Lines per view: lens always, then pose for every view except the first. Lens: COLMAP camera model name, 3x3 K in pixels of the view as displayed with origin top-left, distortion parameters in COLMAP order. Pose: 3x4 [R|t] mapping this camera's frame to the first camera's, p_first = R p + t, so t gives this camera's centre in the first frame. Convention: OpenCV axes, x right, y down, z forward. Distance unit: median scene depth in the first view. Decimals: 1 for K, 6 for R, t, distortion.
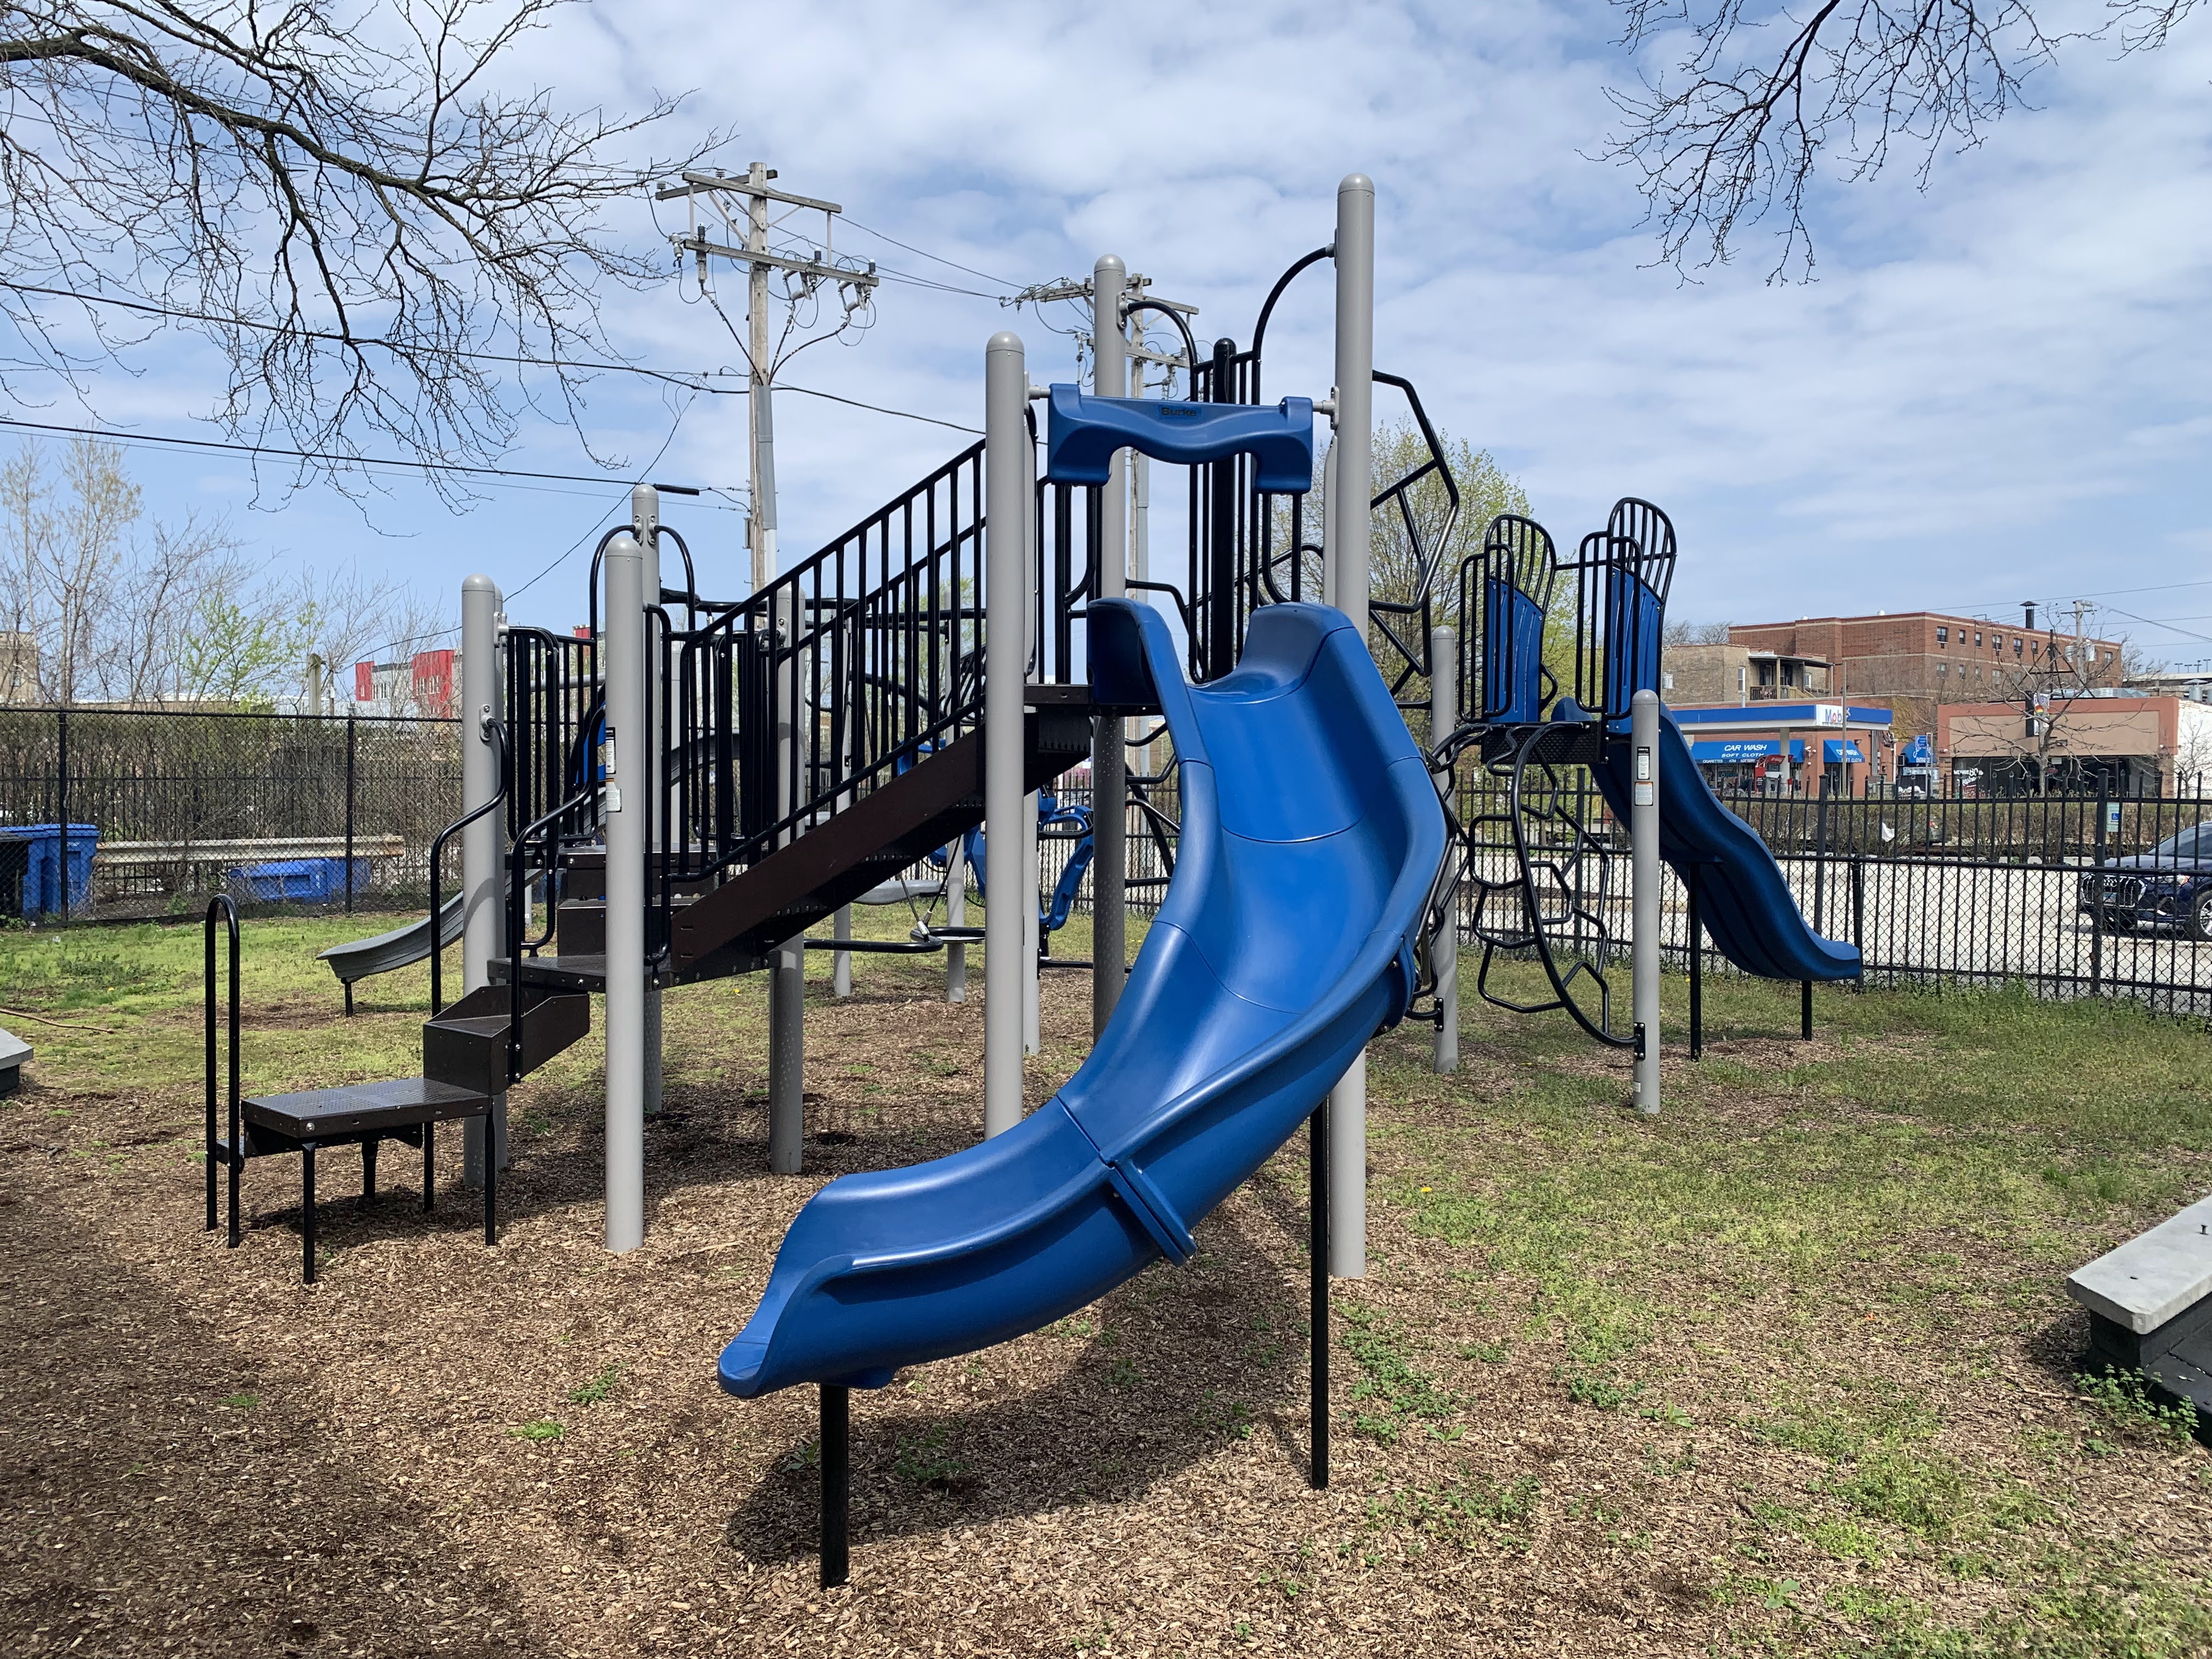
lens RADIAL K [[1739.1, 0, 1107.8], [0, 1739.1, 828.9], [0, 0, 1]] dist [0.062923, -0.000894]
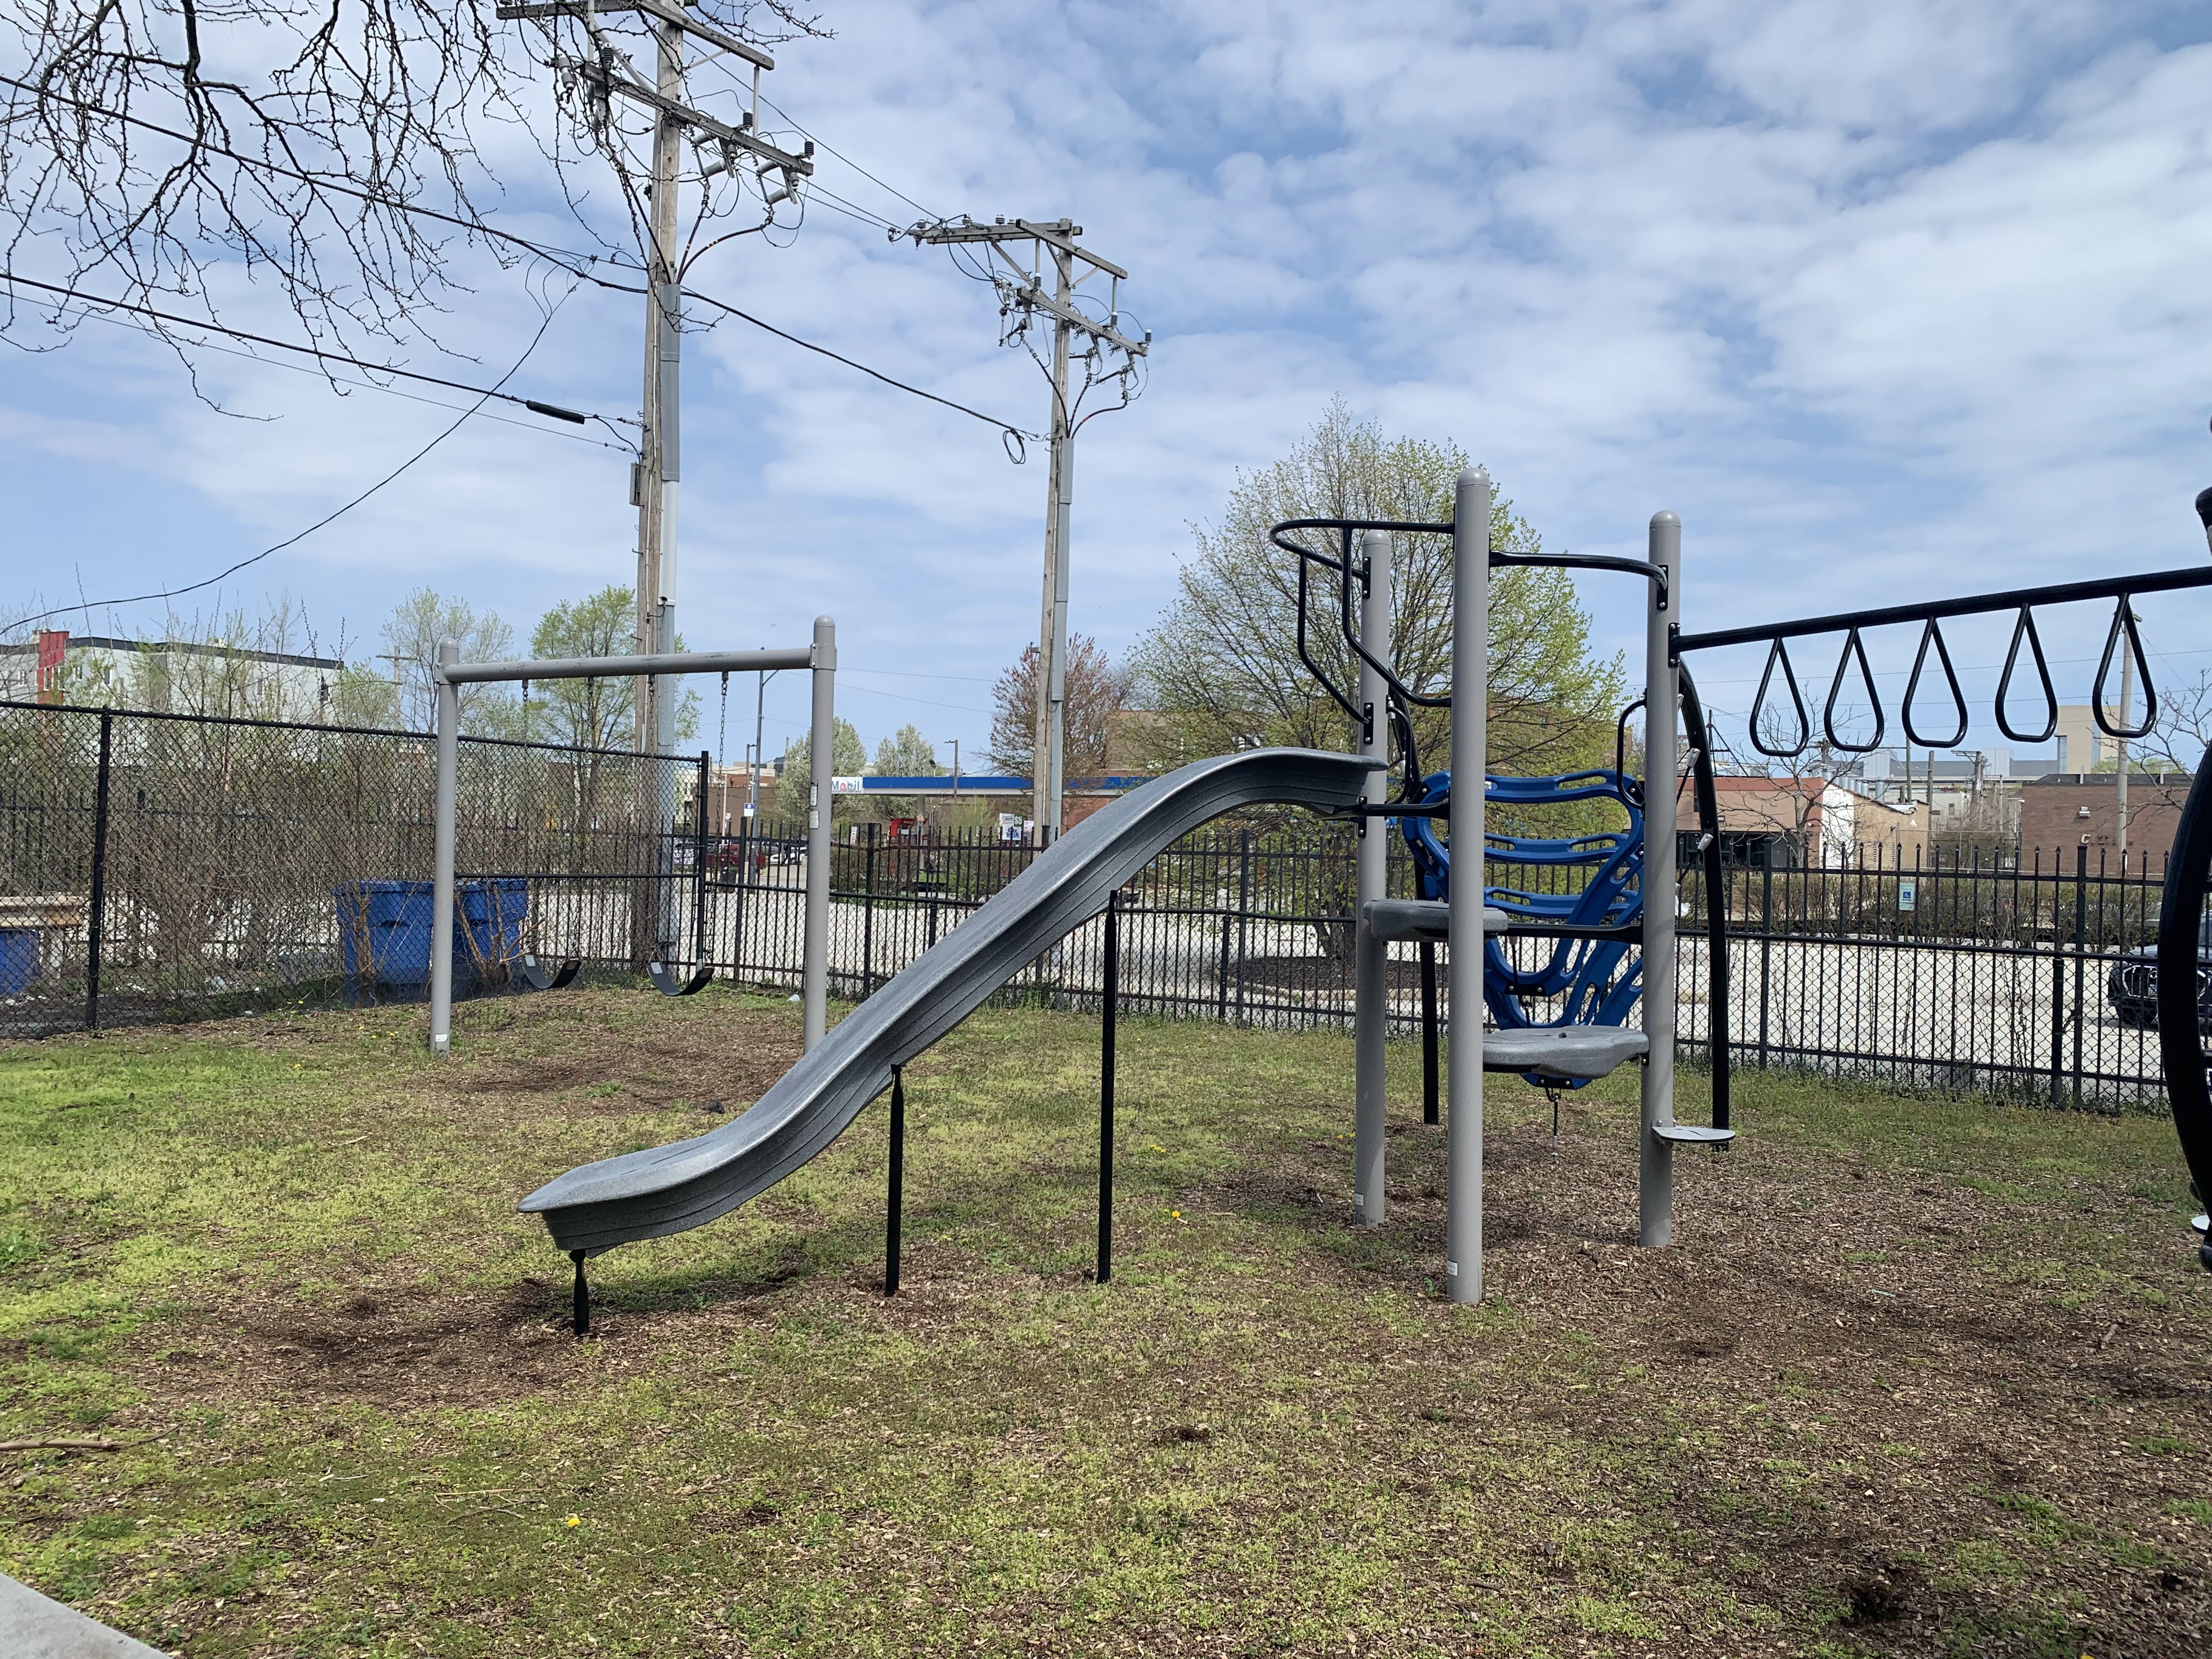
lens RADIAL K [[1725.9, 0, 1106.0], [0, 1725.9, 808.3], [0, 0, 1]] dist [0.075359, 0.000299]
pose [[0.971397, 0.024807, 0.236162, -0.151559], [-0.014254, 0.998826, -0.046291, -0.003224], [-0.237034, 0.041601, 0.970610, 0.210959]]
